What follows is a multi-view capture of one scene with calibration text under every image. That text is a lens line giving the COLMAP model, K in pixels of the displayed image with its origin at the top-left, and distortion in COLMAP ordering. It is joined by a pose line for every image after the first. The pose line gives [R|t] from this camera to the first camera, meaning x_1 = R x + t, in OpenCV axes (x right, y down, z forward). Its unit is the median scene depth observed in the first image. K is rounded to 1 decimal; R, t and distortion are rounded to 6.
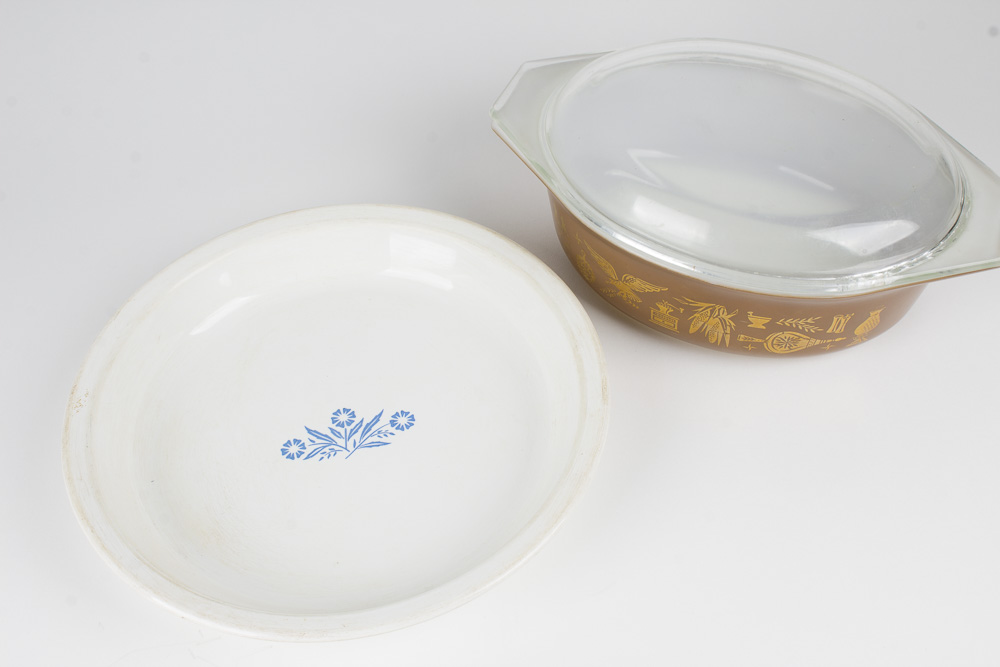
lens RADIAL K [[1281.5, 0, 495.9], [0, 1281.5, 334.5], [0, 0, 1]] dist [-0.046424, 0.000000]
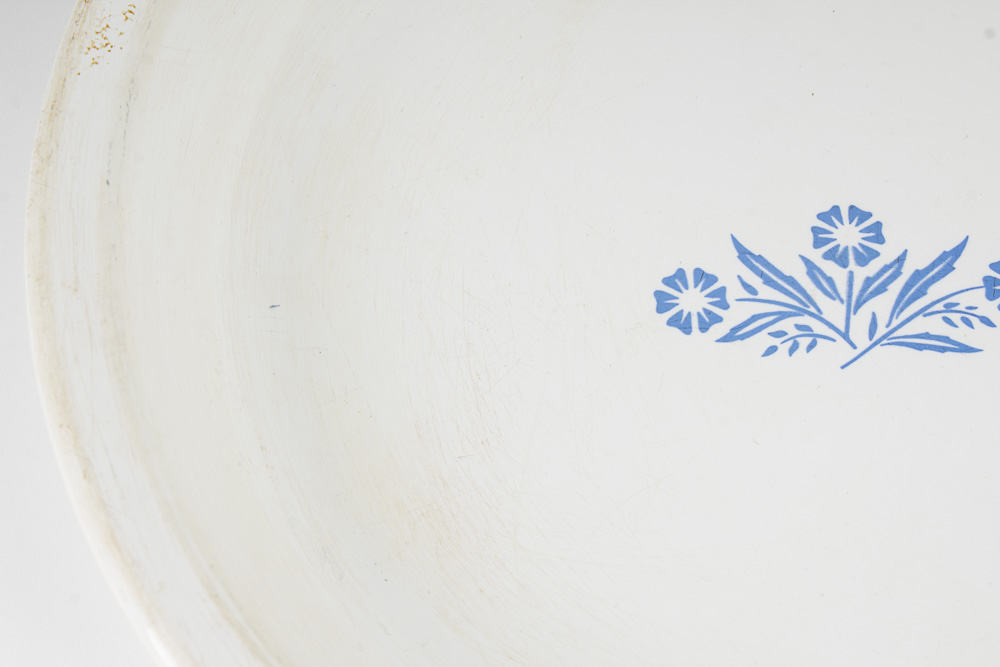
lens RADIAL K [[2161.2, 0, 501.8], [0, 2161.2, 331.2], [0, 0, 1]] dist [0.006459, 0.000000]
pose [[0.971373, 0.231896, -0.051554, -0.174820], [-0.214522, 0.949500, 0.228976, -0.022106], [0.102049, -0.211362, 0.972066, 0.439461]]
